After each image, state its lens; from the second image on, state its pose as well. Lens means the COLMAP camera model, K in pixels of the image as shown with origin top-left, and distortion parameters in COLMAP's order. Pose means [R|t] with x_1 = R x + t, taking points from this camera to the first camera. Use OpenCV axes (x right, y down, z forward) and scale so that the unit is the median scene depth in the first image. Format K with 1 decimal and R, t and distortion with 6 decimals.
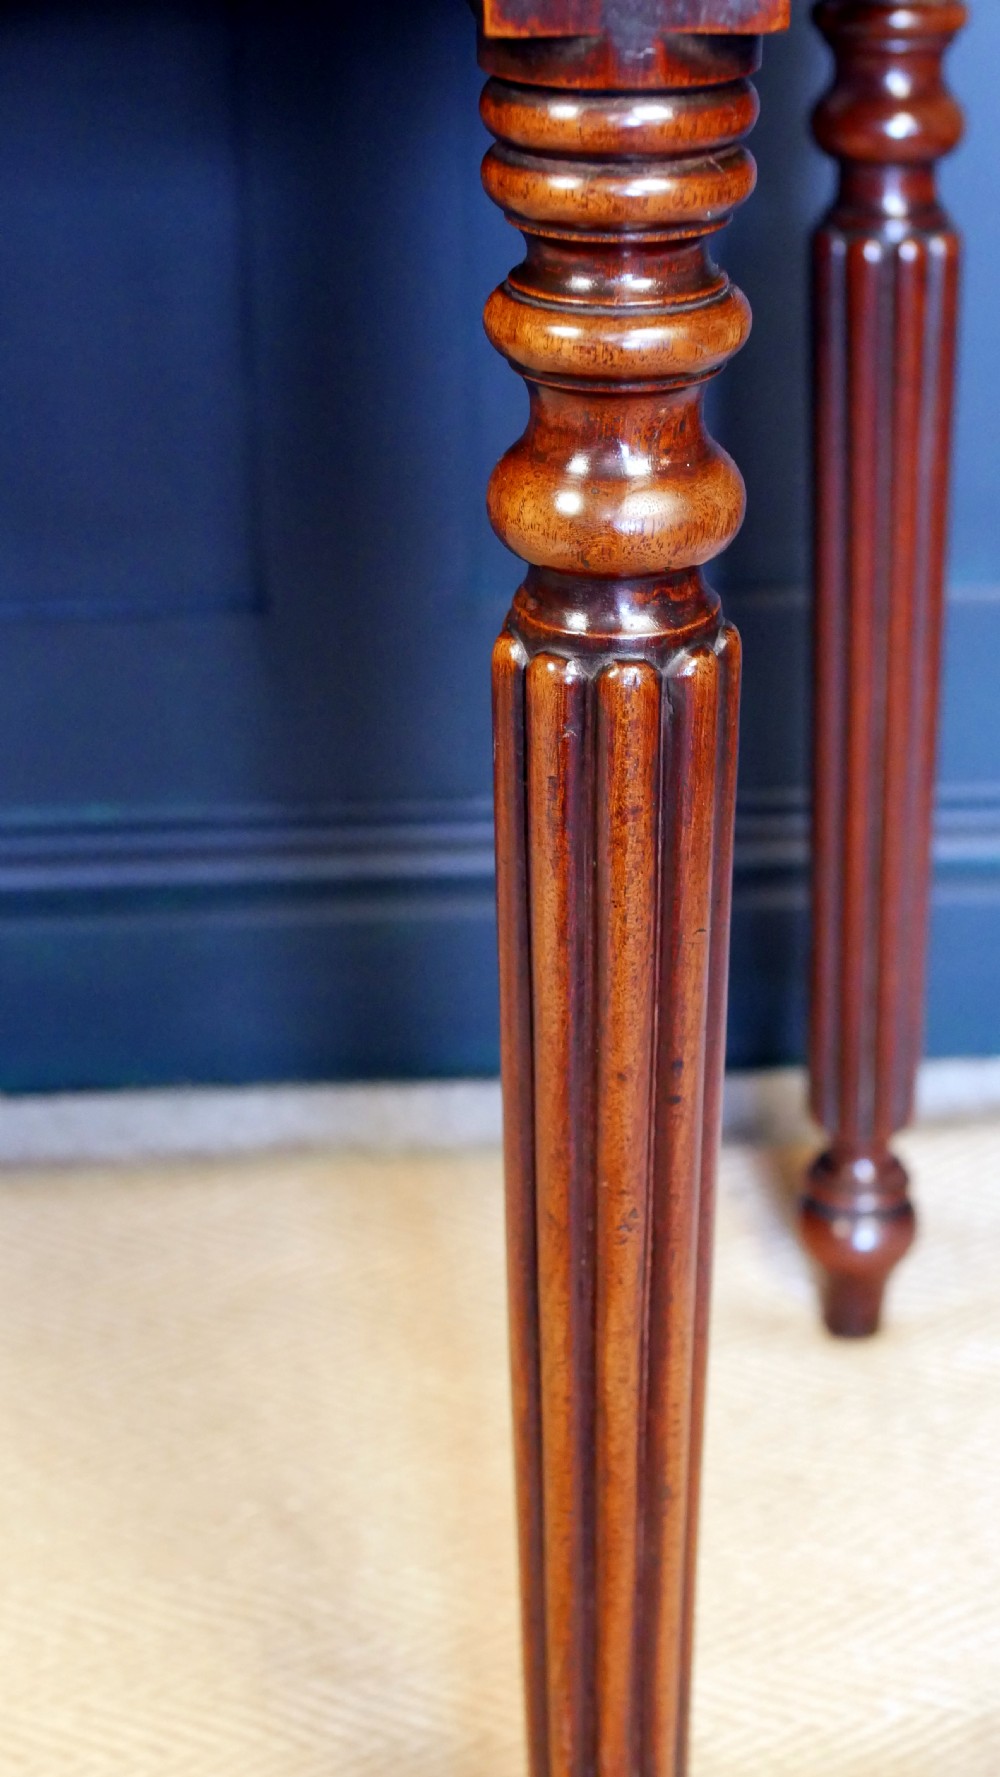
lens RADIAL K [[2468.9, 0, 501.5], [0, 2468.9, 740.9], [0, 0, 1]] dist [-0.154917, 0.071590]
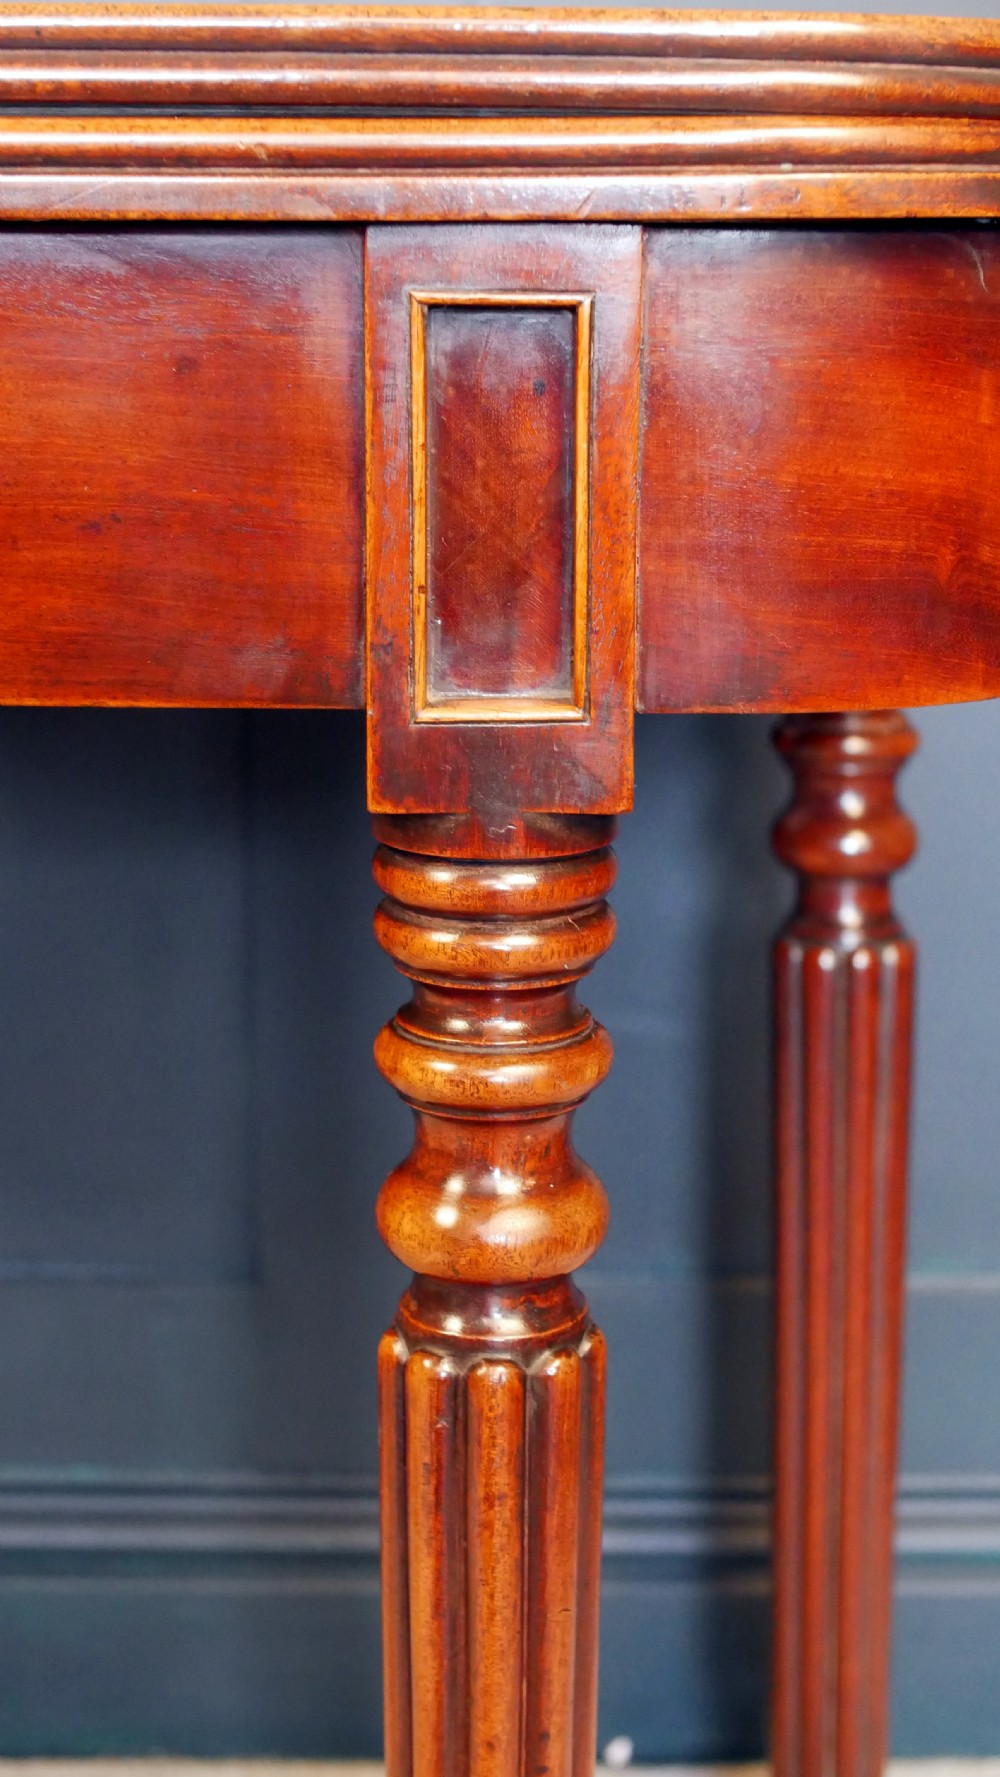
lens RADIAL K [[2624.7, 0, 500.0], [0, 2624.7, 888.5], [0, 0, 1]] dist [-0.219136, 0.410791]
pose [[0.998796, 0.024836, -0.042316, 0.096540], [-0.032610, 0.980404, -0.194277, -0.012655], [0.036662, 0.195423, 0.980034, -0.183481]]
